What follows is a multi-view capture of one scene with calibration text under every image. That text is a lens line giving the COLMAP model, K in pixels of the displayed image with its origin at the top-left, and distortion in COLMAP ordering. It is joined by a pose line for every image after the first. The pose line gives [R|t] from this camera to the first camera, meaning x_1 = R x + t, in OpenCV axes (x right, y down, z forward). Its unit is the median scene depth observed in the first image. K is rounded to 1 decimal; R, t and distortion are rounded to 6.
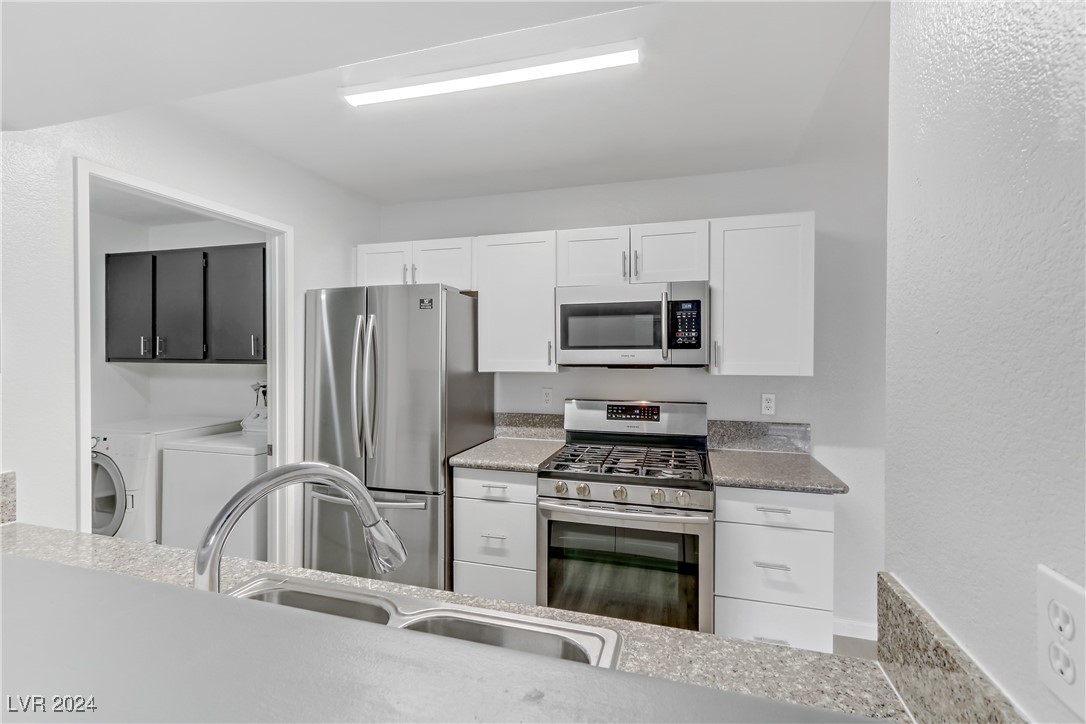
lens RADIAL K [[485.8, 0, 537.6], [0, 485.8, 358.7], [0, 0, 1]] dist [0.001256, 0.000275]
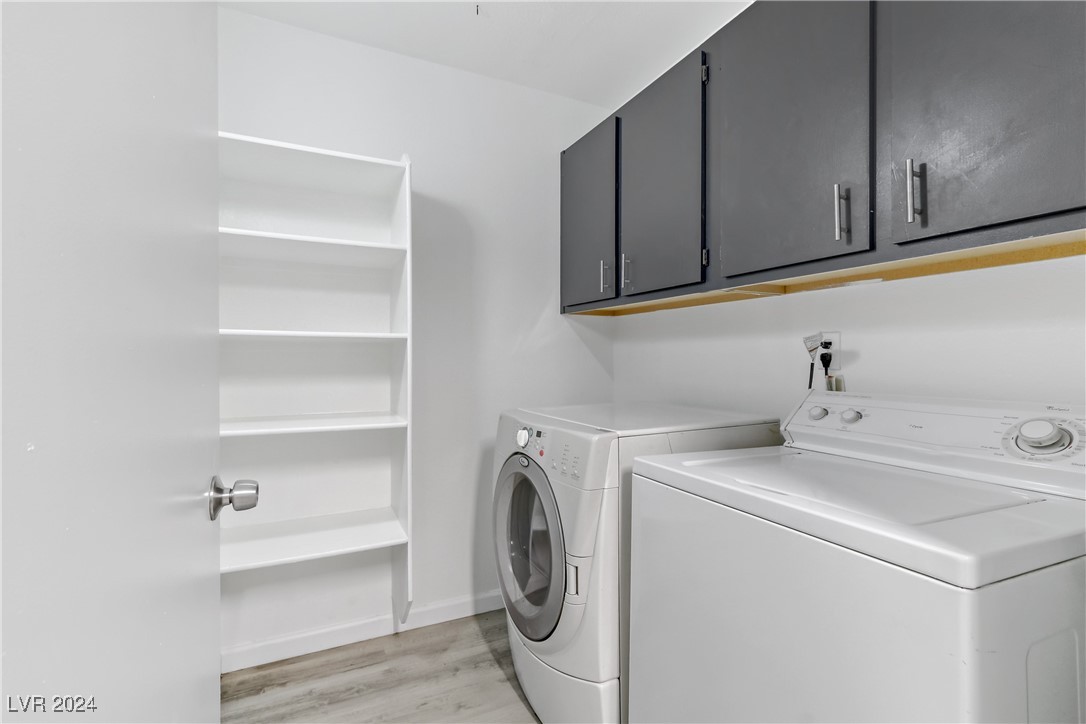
lens RADIAL K [[485.8, 0, 537.6], [0, 485.8, 358.7], [0, 0, 1]] dist [0.001256, 0.000275]
pose [[0.668554, -0.004590, -0.743650, -0.437968], [-0.004744, 0.999934, -0.010436, 0.078682], [0.743649, 0.010505, 0.668488, 0.562308]]
